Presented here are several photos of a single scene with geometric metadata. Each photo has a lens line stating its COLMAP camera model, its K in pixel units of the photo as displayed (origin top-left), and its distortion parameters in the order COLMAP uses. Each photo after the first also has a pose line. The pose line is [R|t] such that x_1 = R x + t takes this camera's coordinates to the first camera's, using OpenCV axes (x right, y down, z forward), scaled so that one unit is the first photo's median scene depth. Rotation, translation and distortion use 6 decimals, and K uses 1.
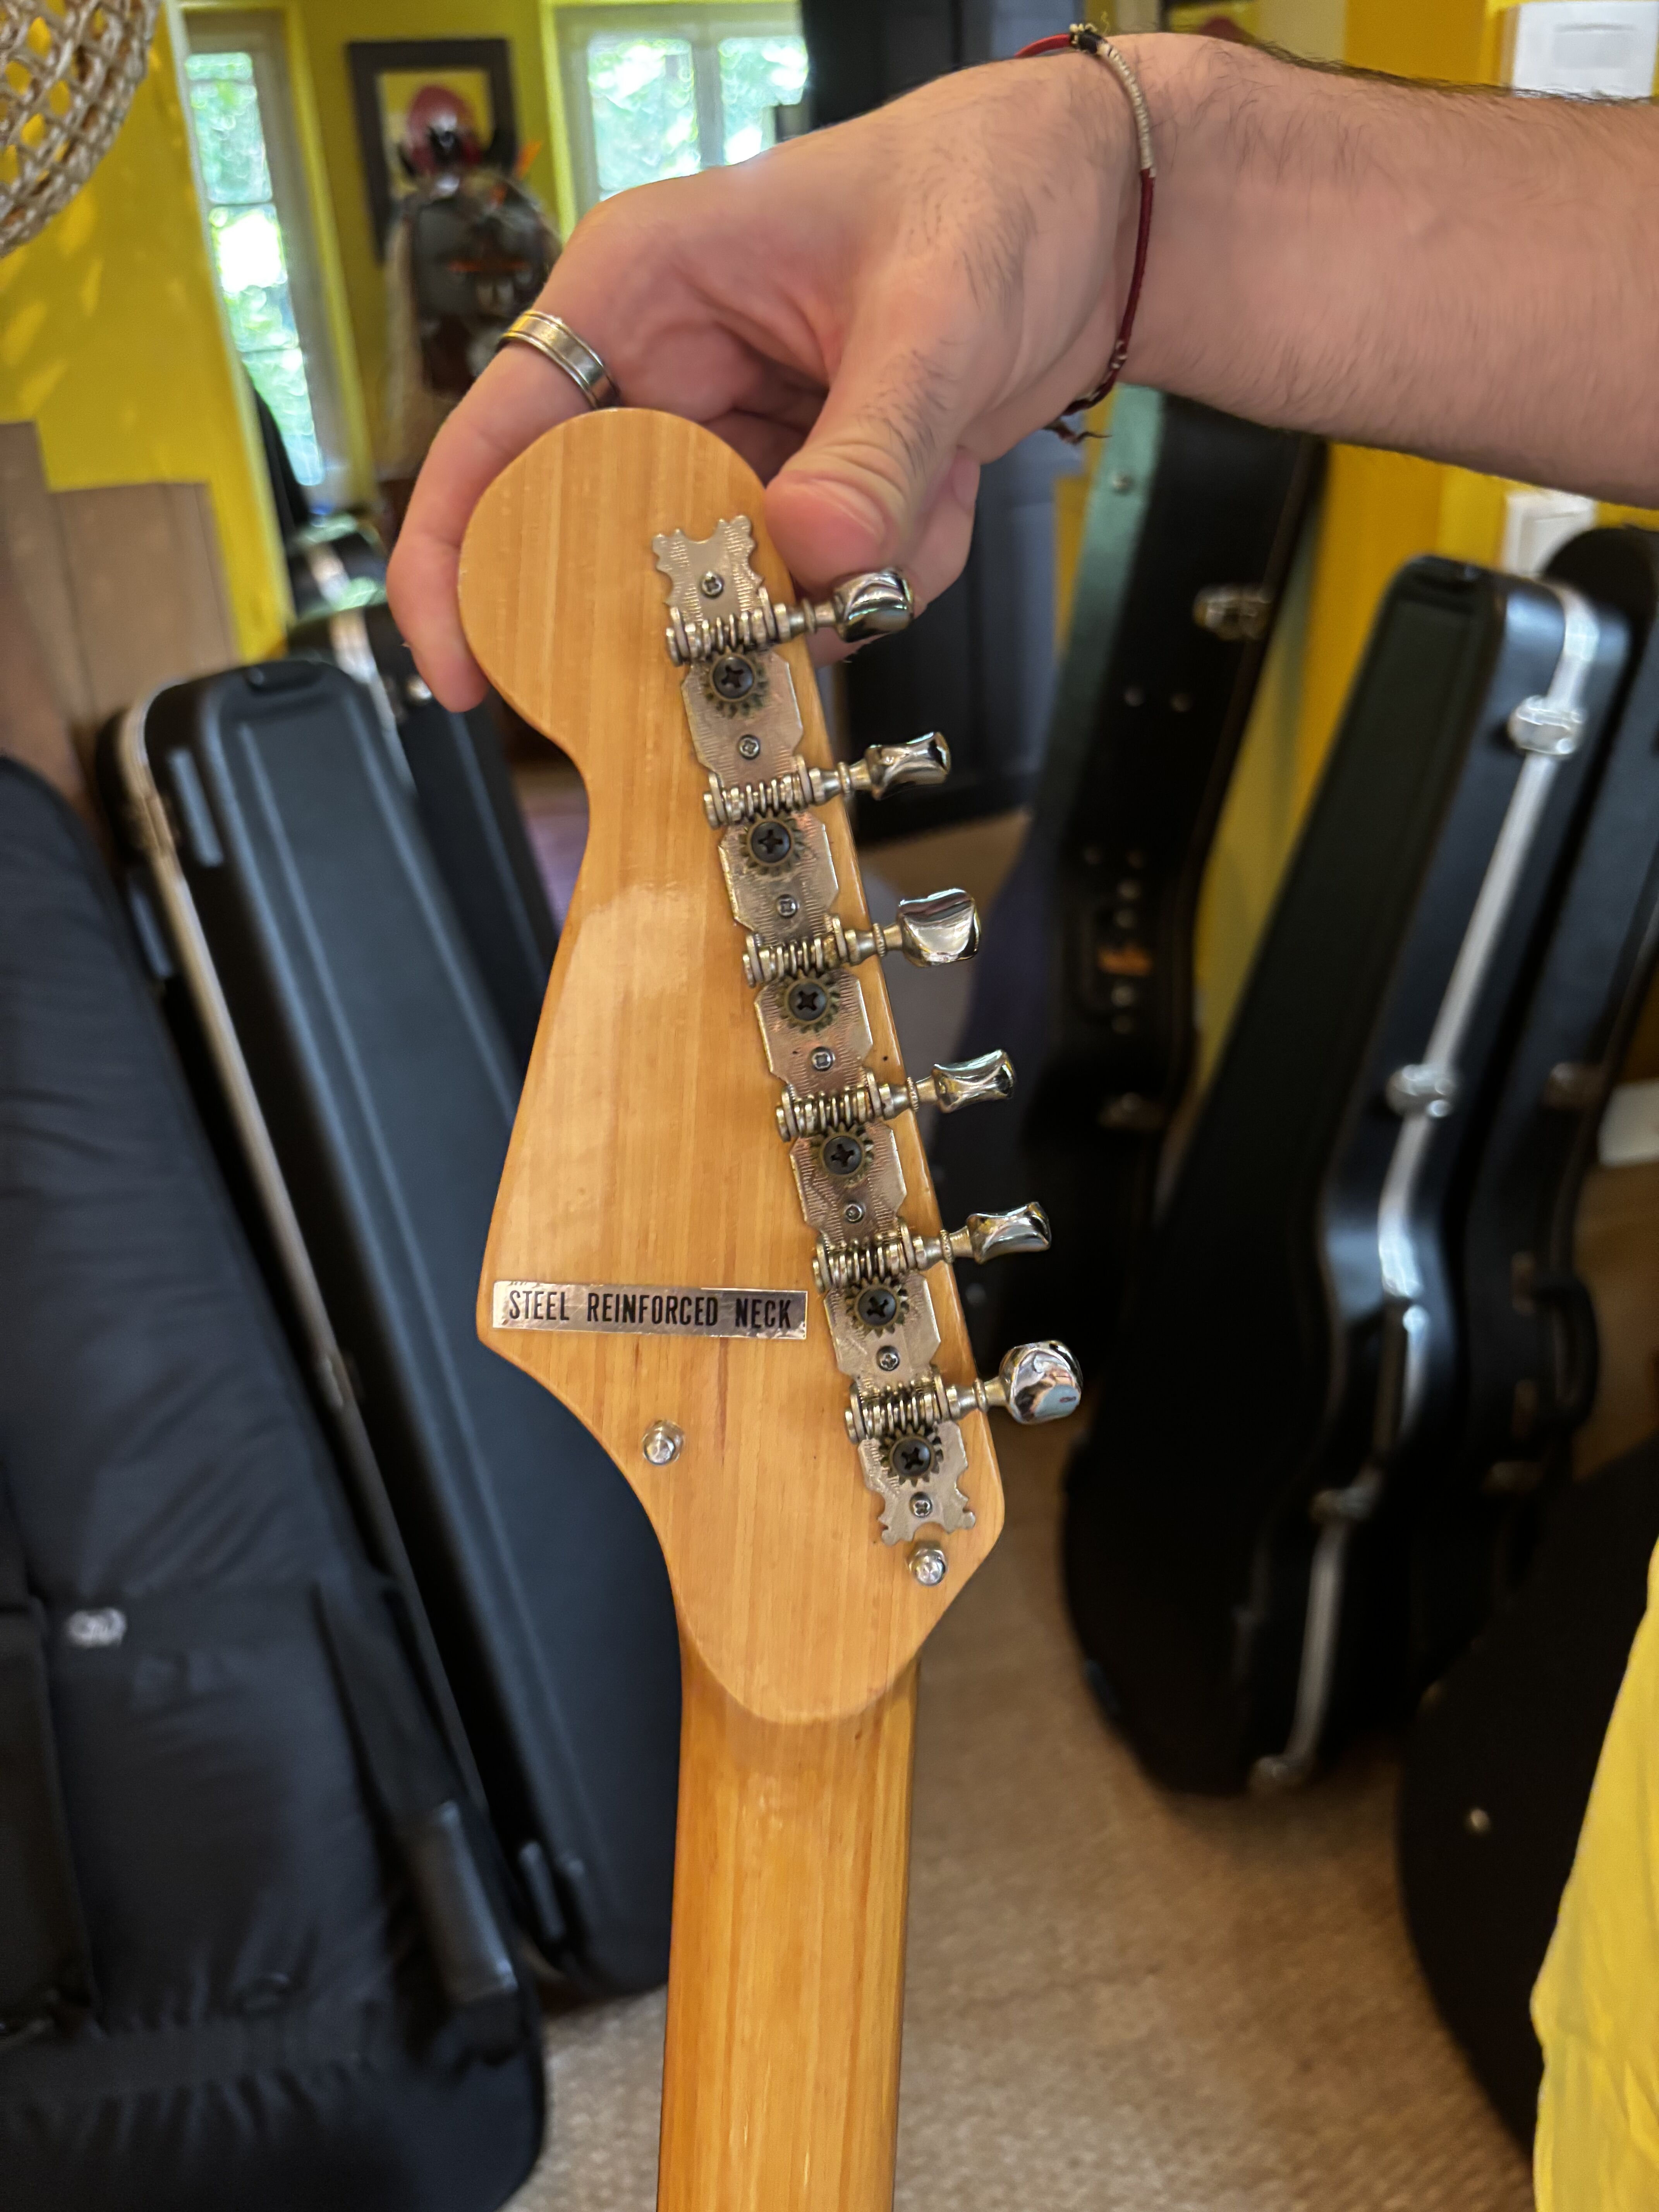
lens RADIAL K [[1707.1, 0, 829.5], [0, 1707.1, 1106.0], [0, 0, 1]] dist [-0.014950, -0.005631]
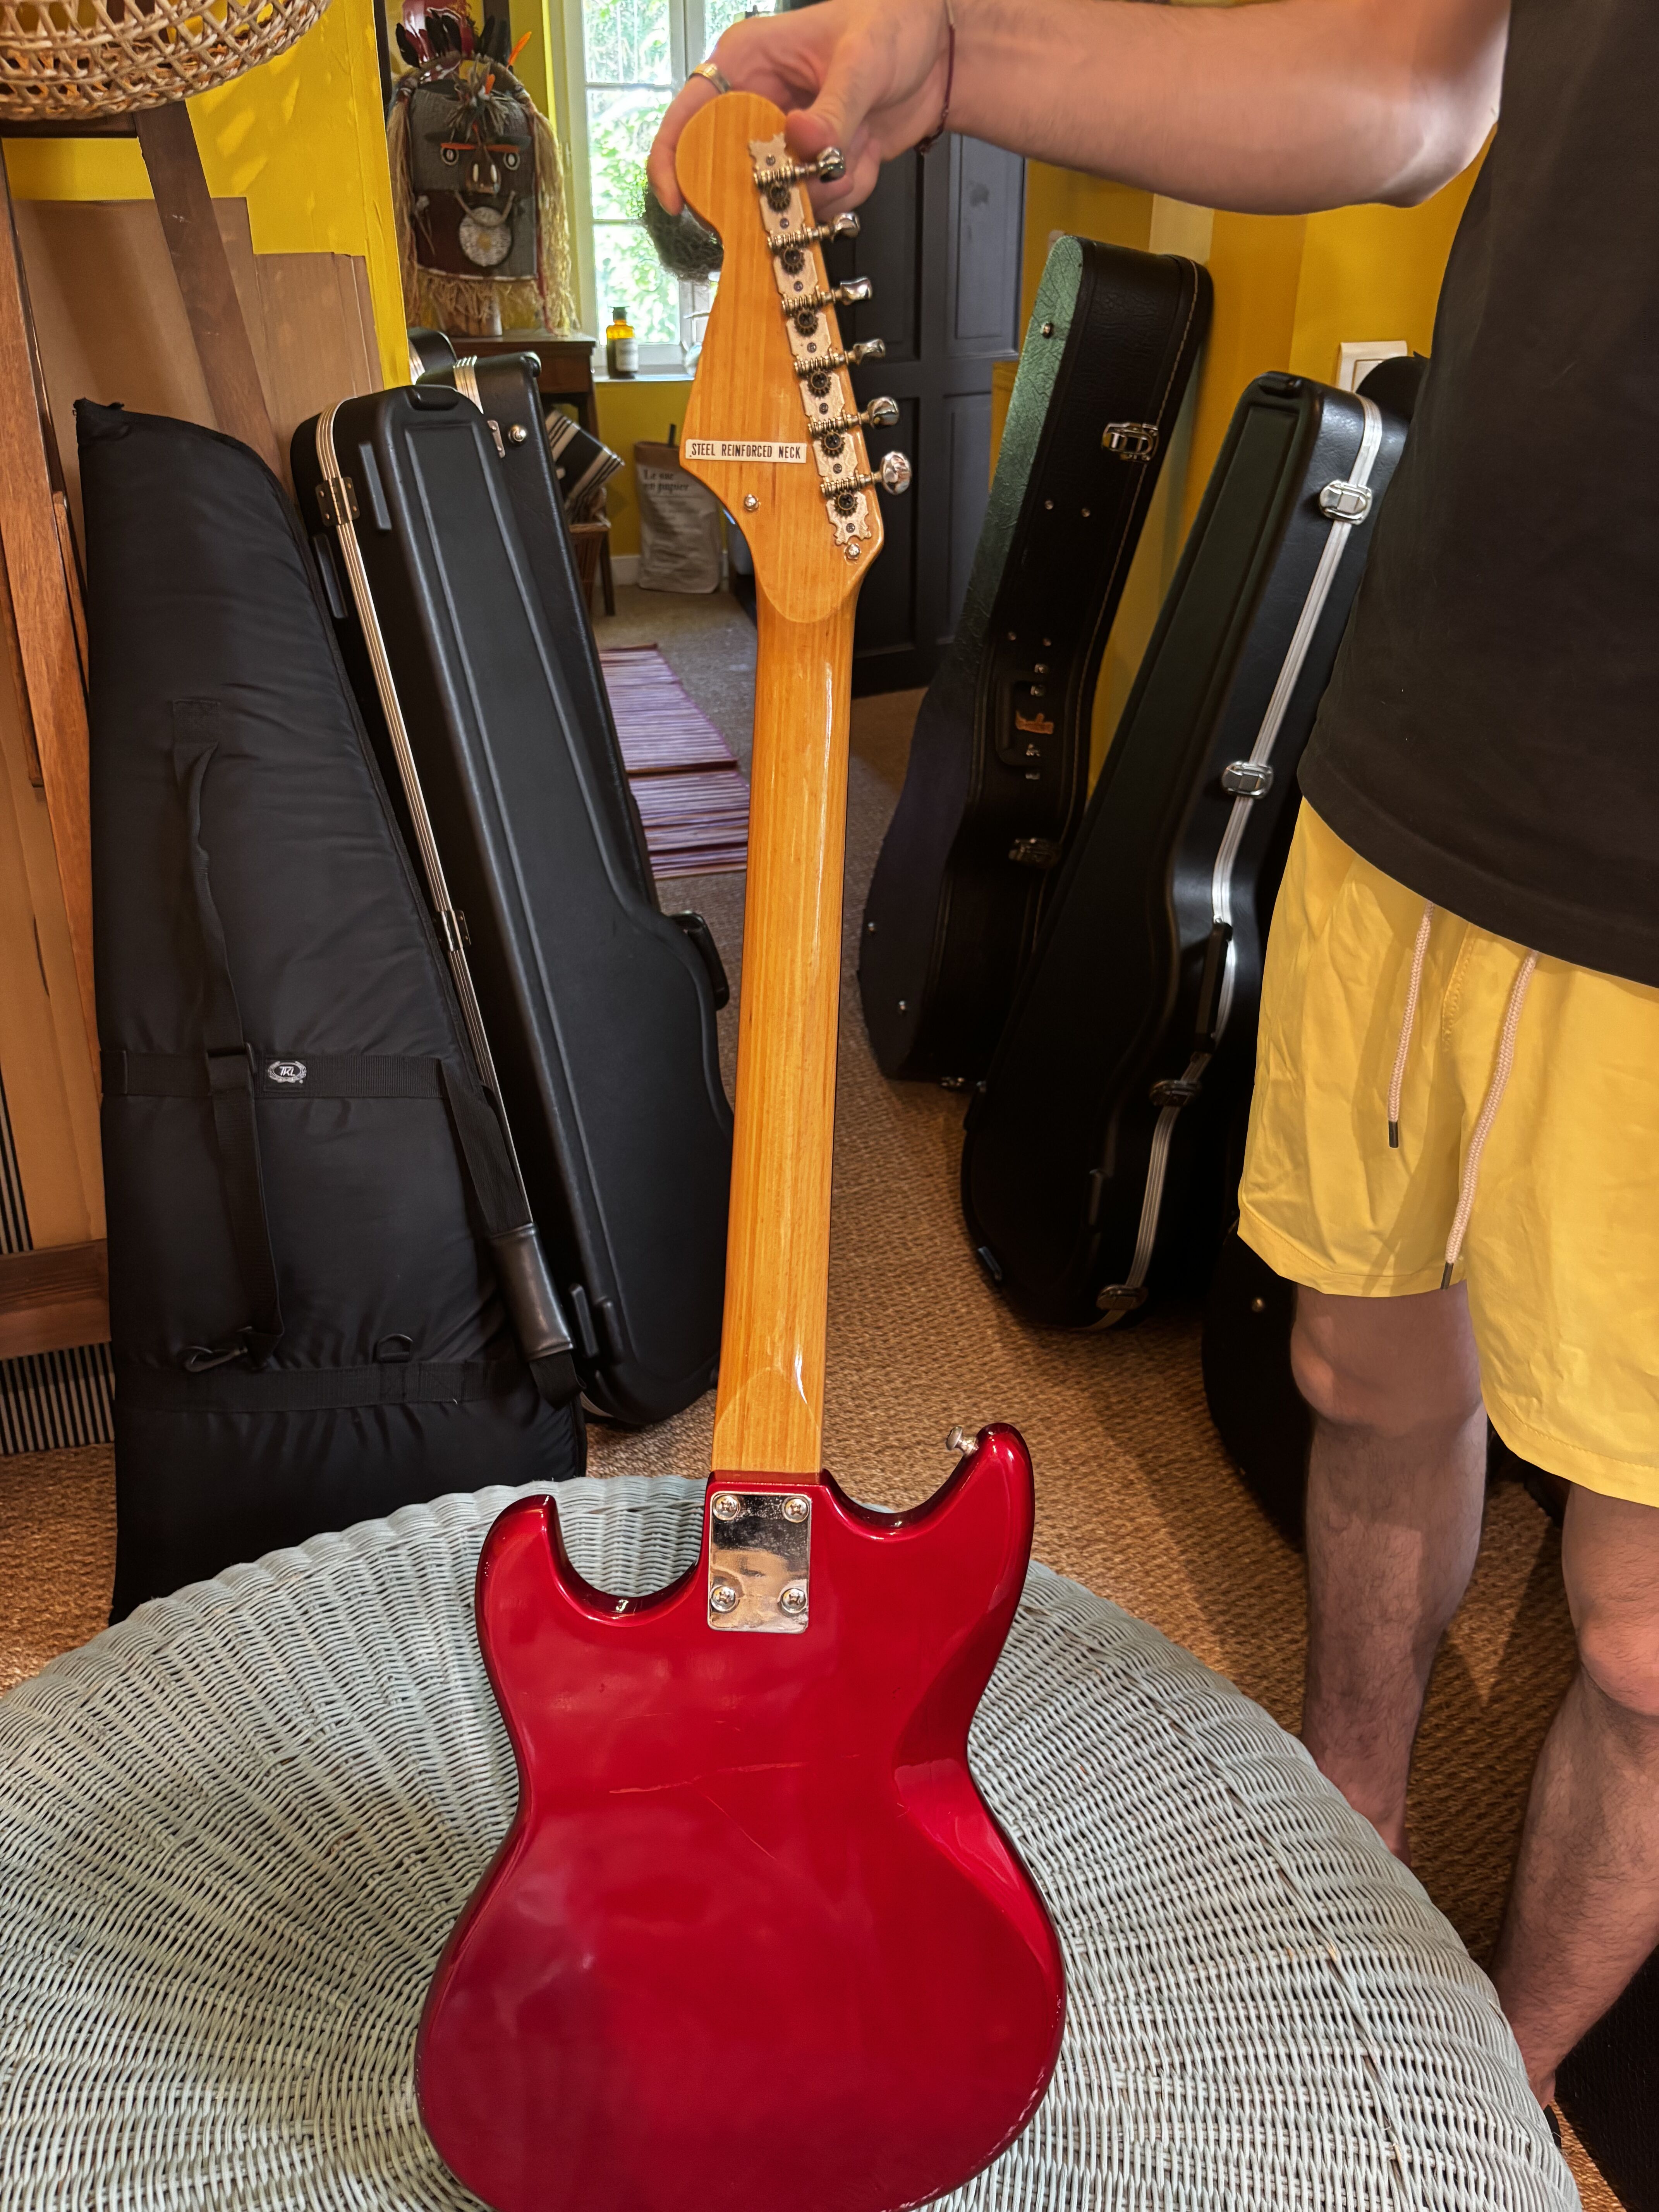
lens RADIAL K [[1682.4, 0, 829.5], [0, 1682.4, 1106.0], [0, 0, 1]] dist [0.062667, -0.092505]
pose [[0.997561, 0.041737, 0.055955, -0.052768], [-0.043465, 0.998603, 0.030037, 0.232972], [-0.054623, -0.032396, 0.997981, -0.355299]]
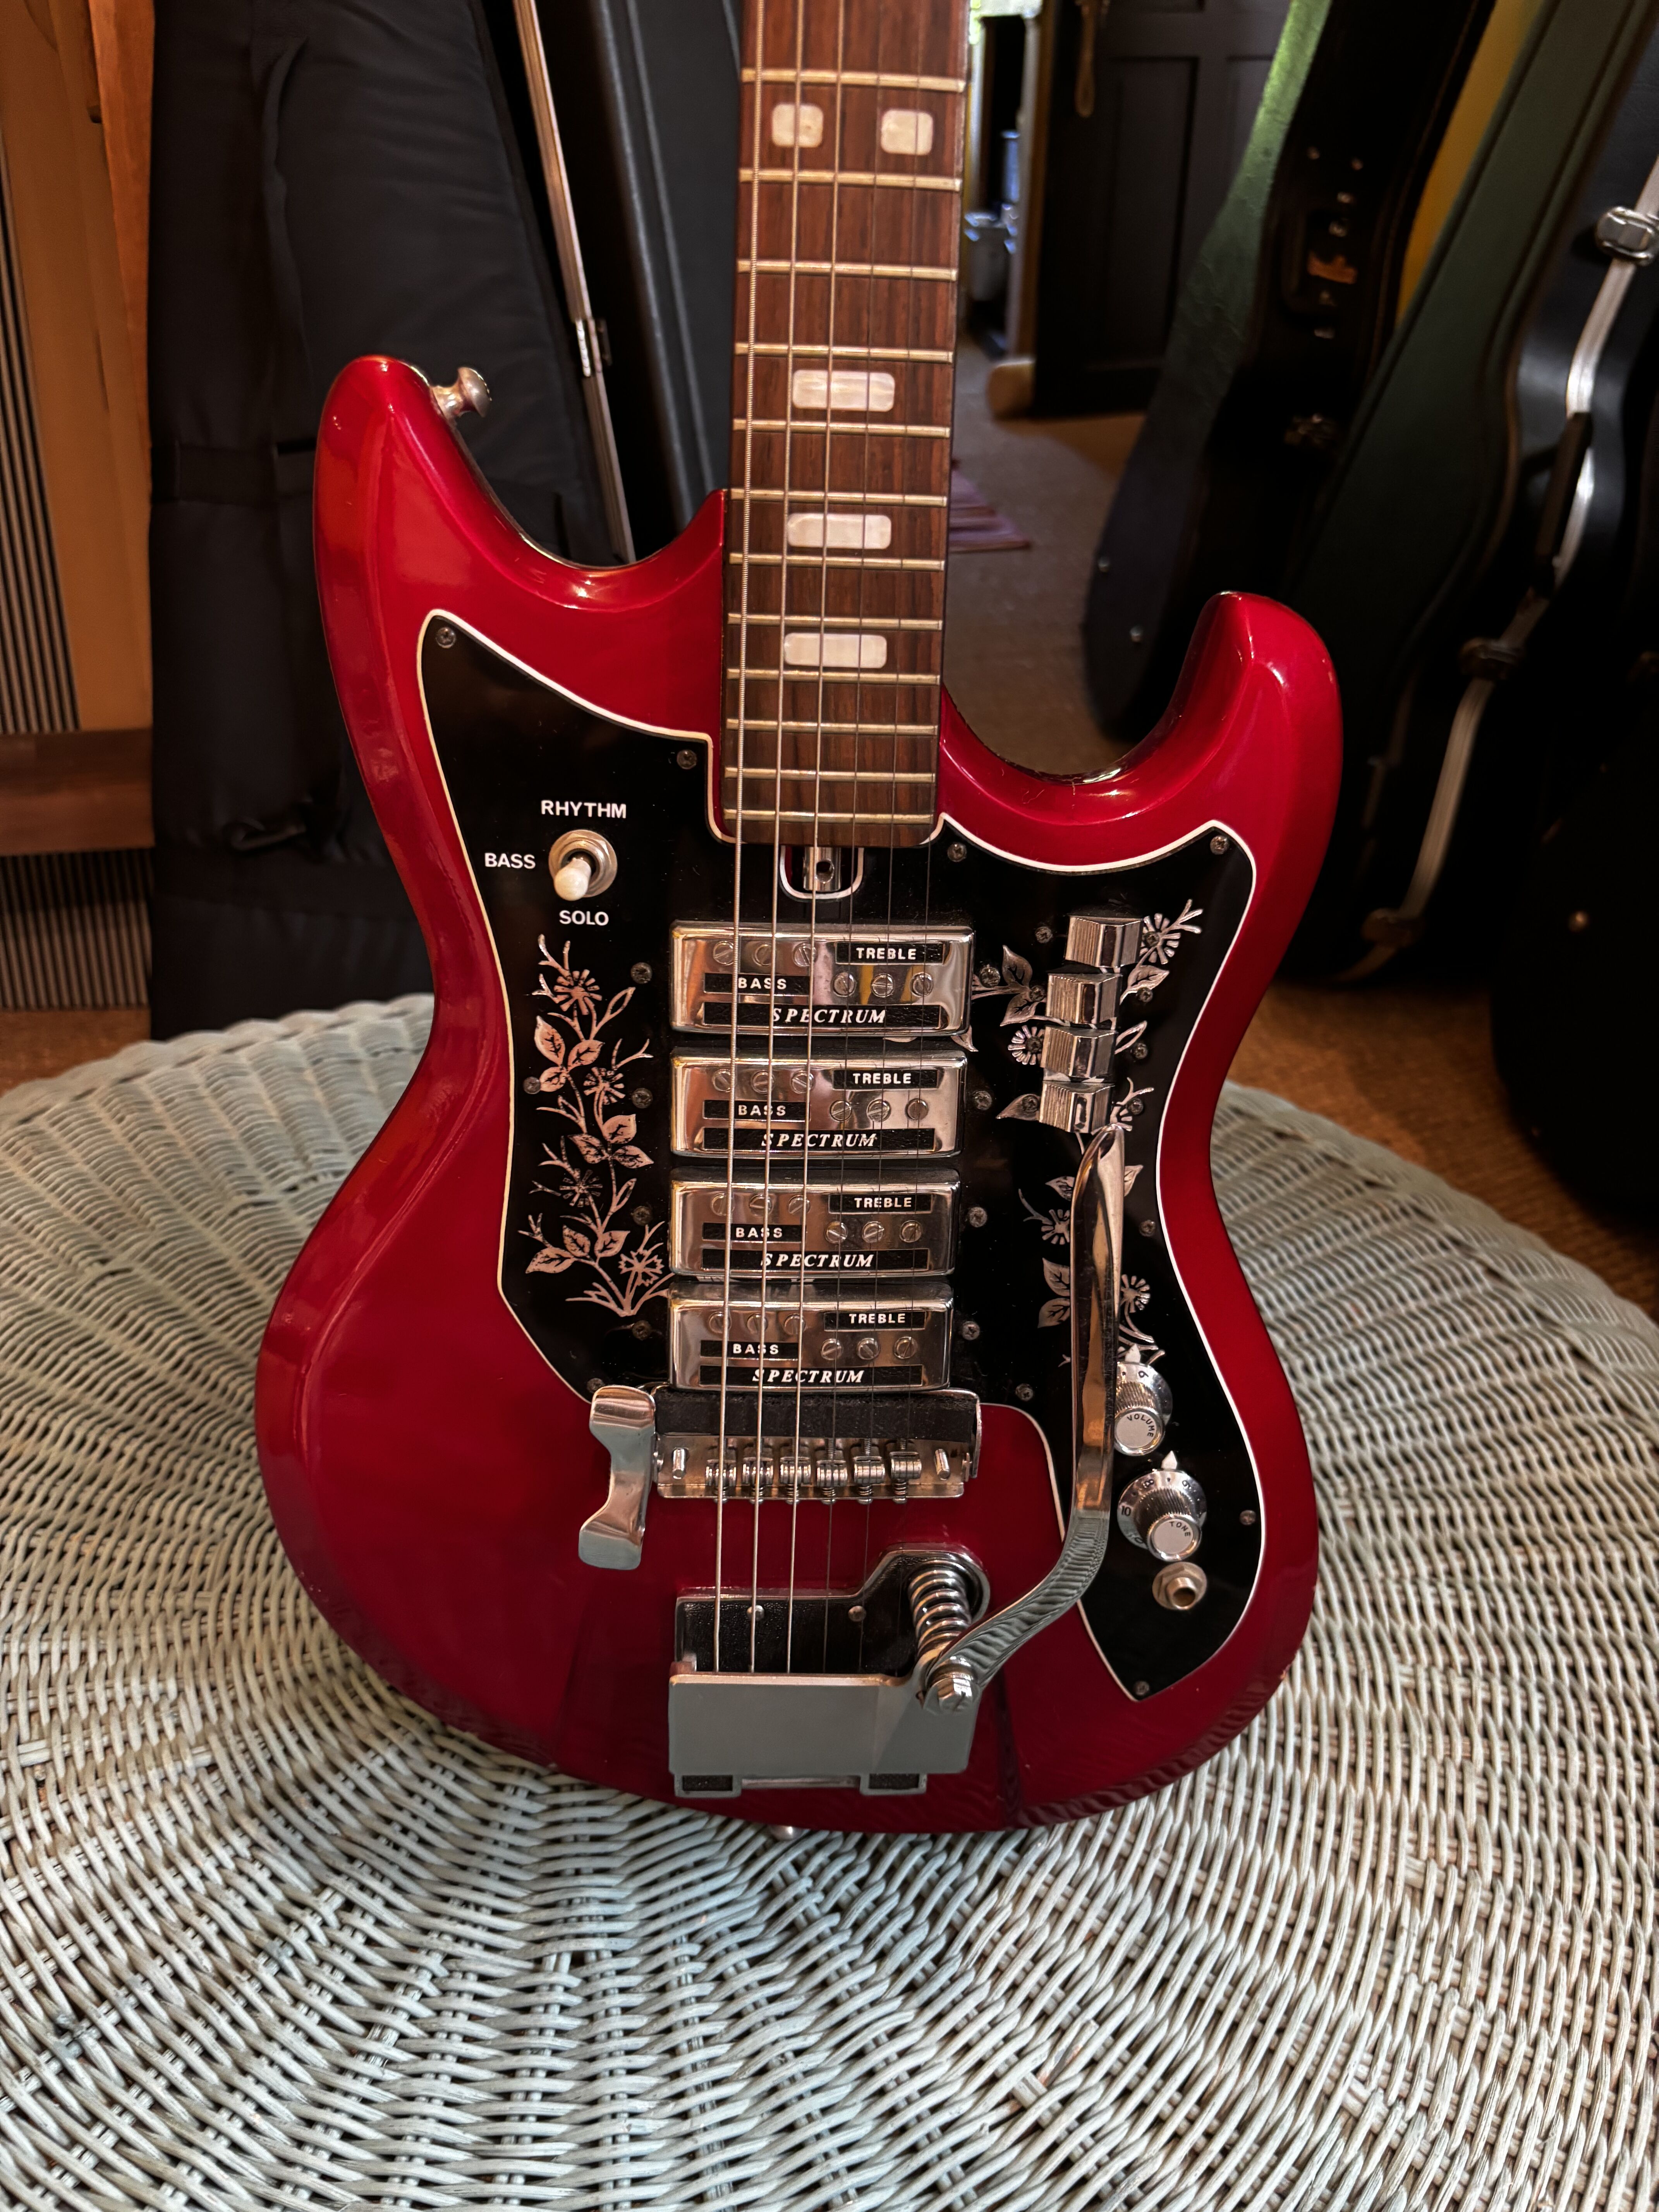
lens RADIAL K [[1692.1, 0, 829.5], [0, 1692.1, 1106.0], [0, 0, 1]] dist [0.002284, -0.010128]
pose [[0.991941, 0.115718, -0.051600, -0.022397], [-0.110344, 0.989146, 0.097032, 0.486998], [0.062268, -0.090557, 0.993943, -0.105737]]
